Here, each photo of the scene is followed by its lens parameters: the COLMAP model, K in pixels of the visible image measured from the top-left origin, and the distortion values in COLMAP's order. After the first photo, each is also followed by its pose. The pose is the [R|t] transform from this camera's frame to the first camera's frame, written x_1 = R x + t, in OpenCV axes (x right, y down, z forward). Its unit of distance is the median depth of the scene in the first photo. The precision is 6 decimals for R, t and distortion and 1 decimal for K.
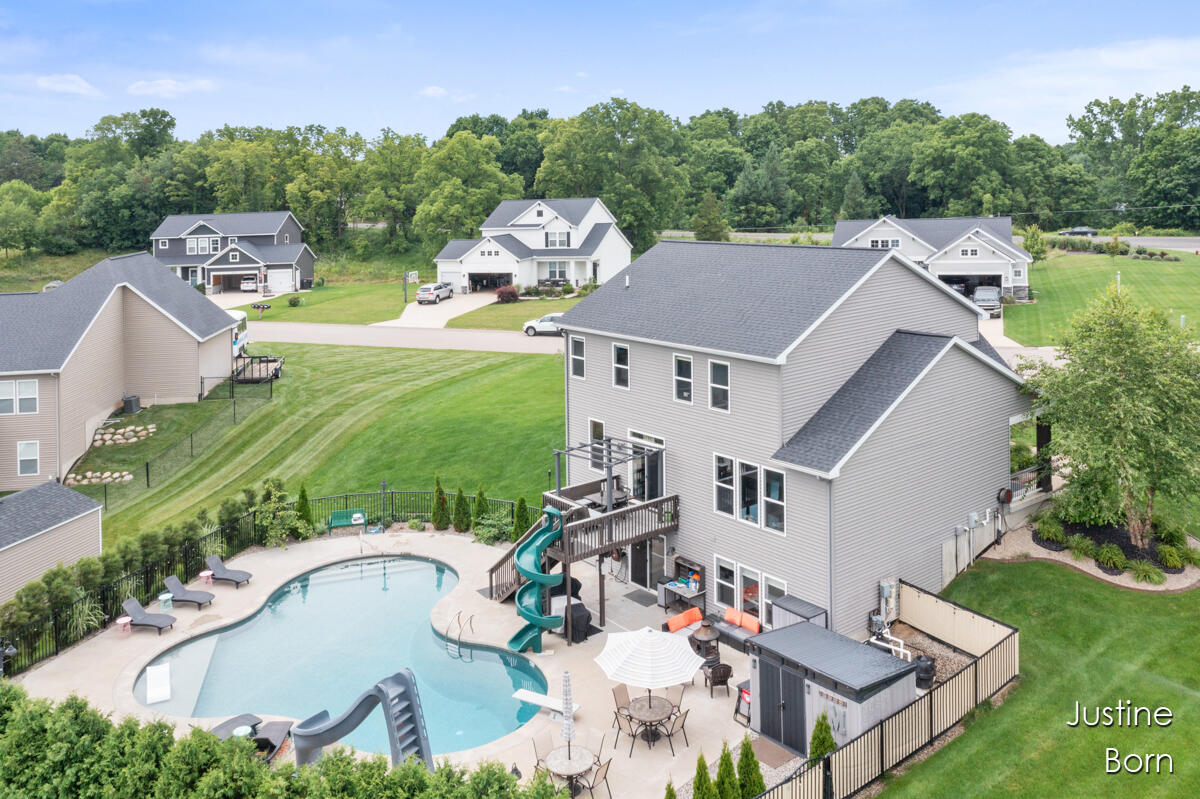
lens RADIAL K [[971.8, 0, 642.4], [0, 971.8, 206.2], [0, 0, 1]] dist [0.006448, 0.000883]
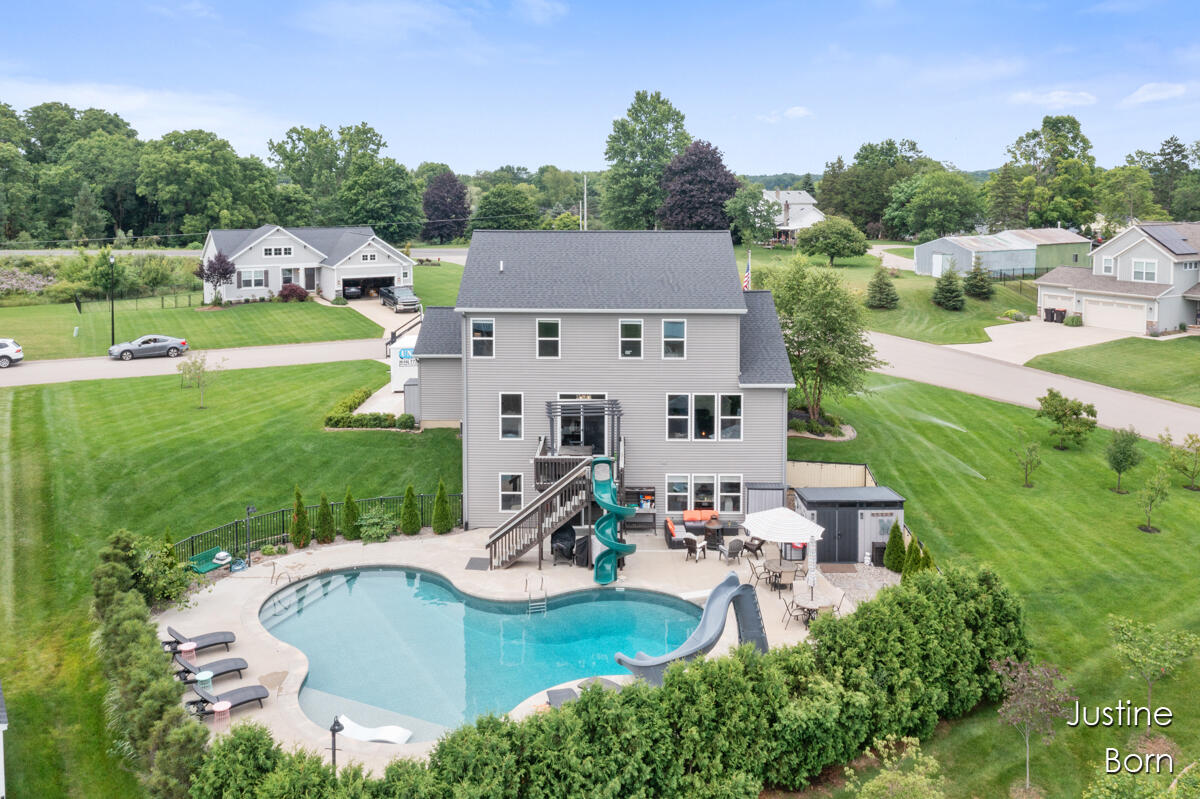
lens RADIAL K [[946.6, 0, 600.4], [0, 946.6, 253.4], [0, 0, 1]] dist [0.003198, 0.001354]
pose [[0.640385, -0.013785, 0.767931, -0.611978], [-0.005706, 0.999726, 0.022704, 0.031626], [-0.768033, -0.018921, 0.640131, 0.195989]]
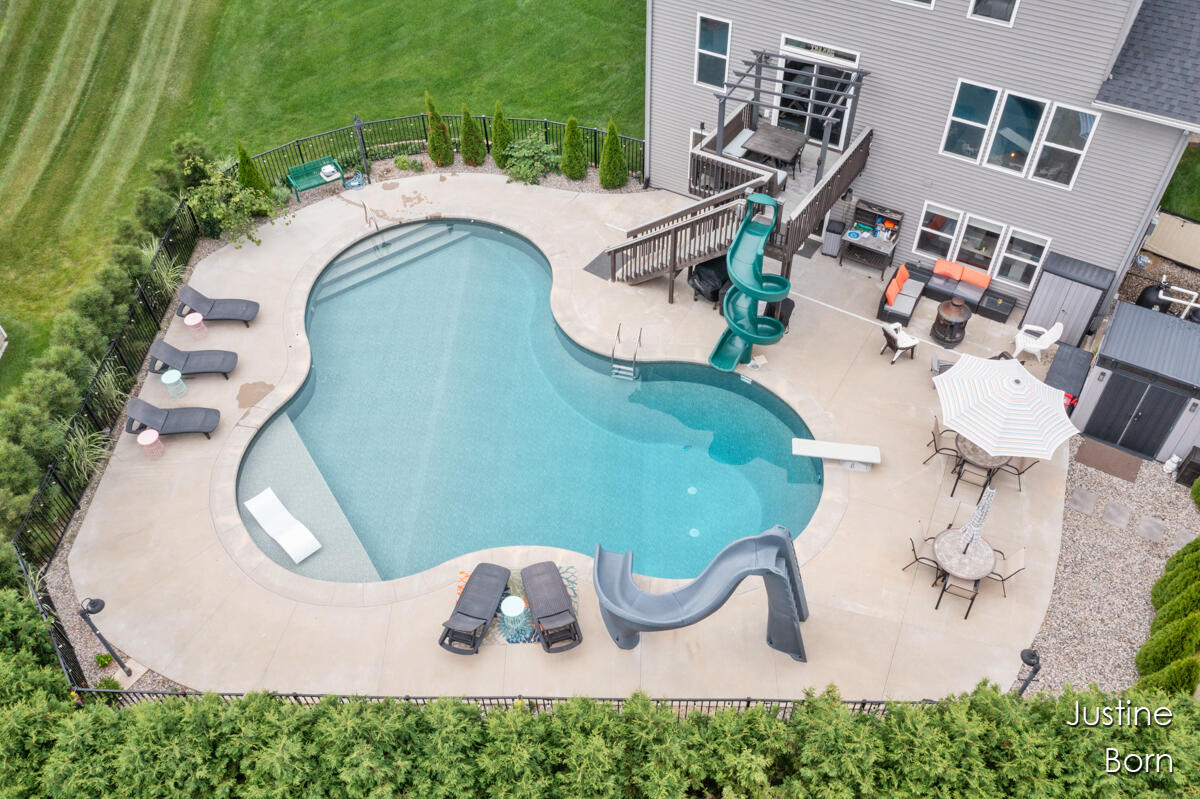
lens RADIAL K [[924.6, 0, 631.0], [0, 924.6, 370.6], [0, 0, 1]] dist [0.000174, -0.002512]
pose [[0.945256, -0.217939, 0.242886, -0.241491], [-0.011705, 0.721174, 0.692655, -0.036926], [-0.326120, -0.657579, 0.679143, 0.325668]]
